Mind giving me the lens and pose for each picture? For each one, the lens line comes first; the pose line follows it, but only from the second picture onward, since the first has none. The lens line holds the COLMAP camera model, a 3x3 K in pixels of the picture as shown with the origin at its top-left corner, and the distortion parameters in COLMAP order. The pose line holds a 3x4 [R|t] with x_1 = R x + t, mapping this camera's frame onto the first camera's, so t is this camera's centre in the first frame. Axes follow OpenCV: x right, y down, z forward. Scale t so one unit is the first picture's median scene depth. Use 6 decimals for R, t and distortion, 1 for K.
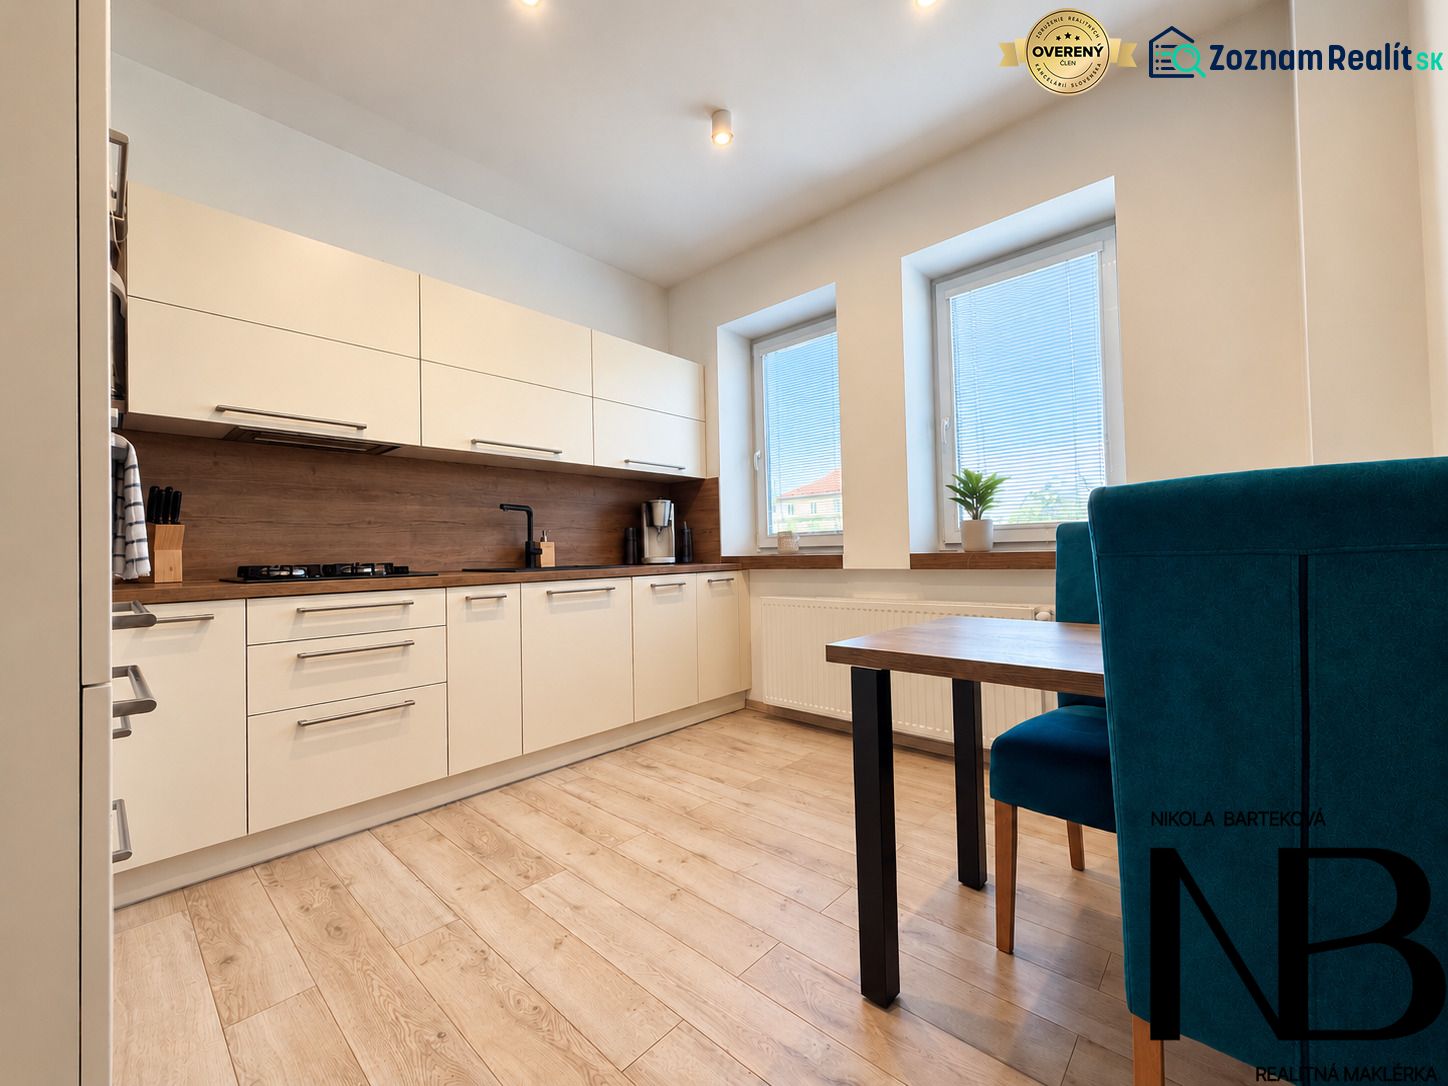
lens RADIAL K [[579.5, 0, 712.8], [0, 579.5, 544.0], [0, 0, 1]] dist [-0.001047, -0.000101]
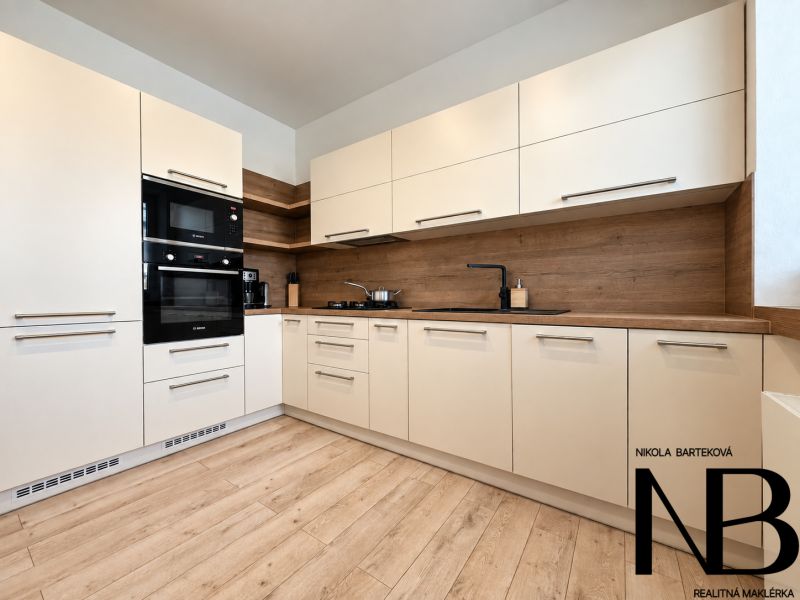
lens RADIAL K [[320.2, 0, 393.8], [0, 320.2, 300.6], [0, 0, 1]] dist [-0.001047, -0.000101]
pose [[0.136804, 0.020871, -0.990378, 0.460387], [0.011124, 0.999683, 0.022604, 0.007243], [0.990536, -0.014109, 0.136528, 0.950838]]
